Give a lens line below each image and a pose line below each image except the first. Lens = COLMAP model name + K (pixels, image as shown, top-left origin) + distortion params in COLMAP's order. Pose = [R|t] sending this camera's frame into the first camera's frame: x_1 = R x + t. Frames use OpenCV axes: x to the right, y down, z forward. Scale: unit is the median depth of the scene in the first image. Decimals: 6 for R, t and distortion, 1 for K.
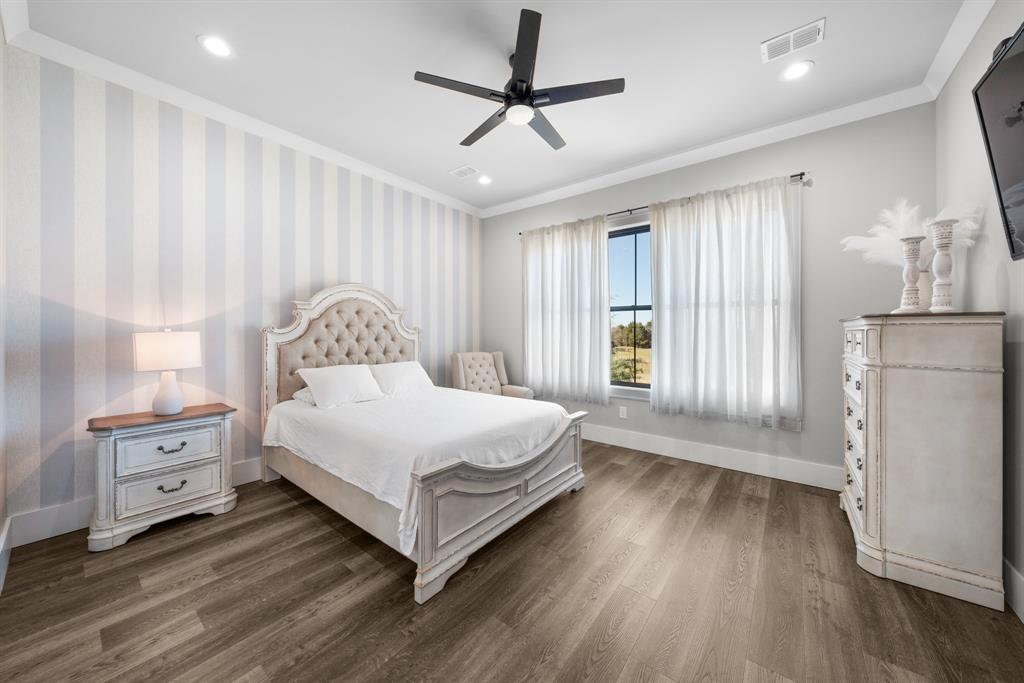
lens RADIAL K [[354.5, 0, 488.3], [0, 354.5, 331.6], [0, 0, 1]] dist [-0.002657, 0.000752]
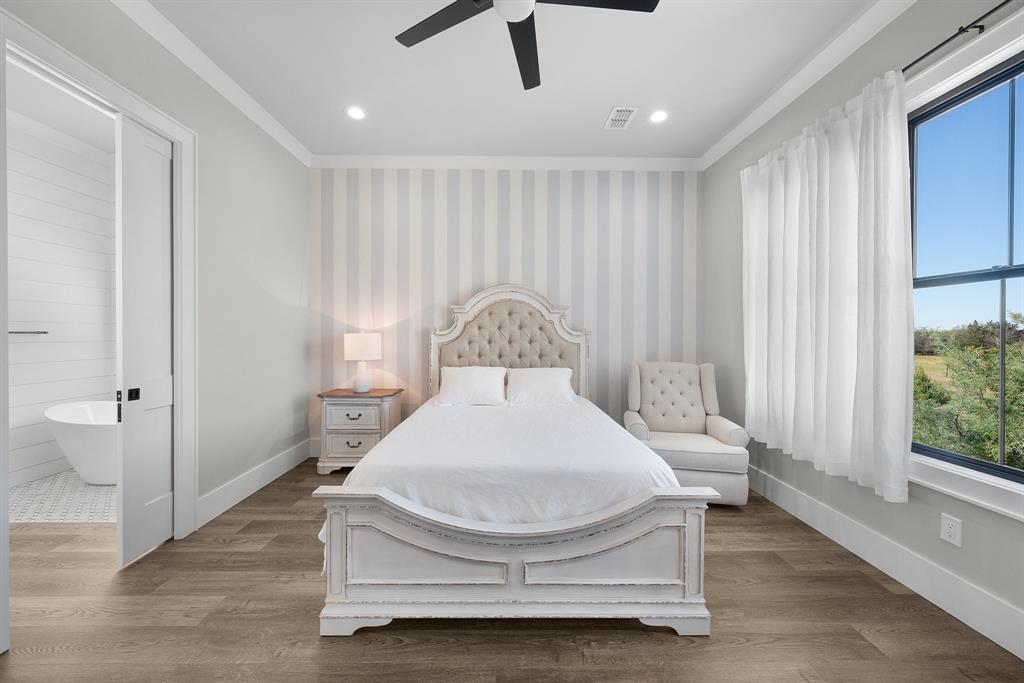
lens RADIAL K [[354.5, 0, 509.3], [0, 354.5, 337.6], [0, 0, 1]] dist [-0.002657, 0.000752]
pose [[0.656046, 0.009118, -0.754666, 0.393101], [-0.001424, 0.999940, 0.010843, 0.001026], [0.754719, -0.006038, 0.656020, 0.382708]]
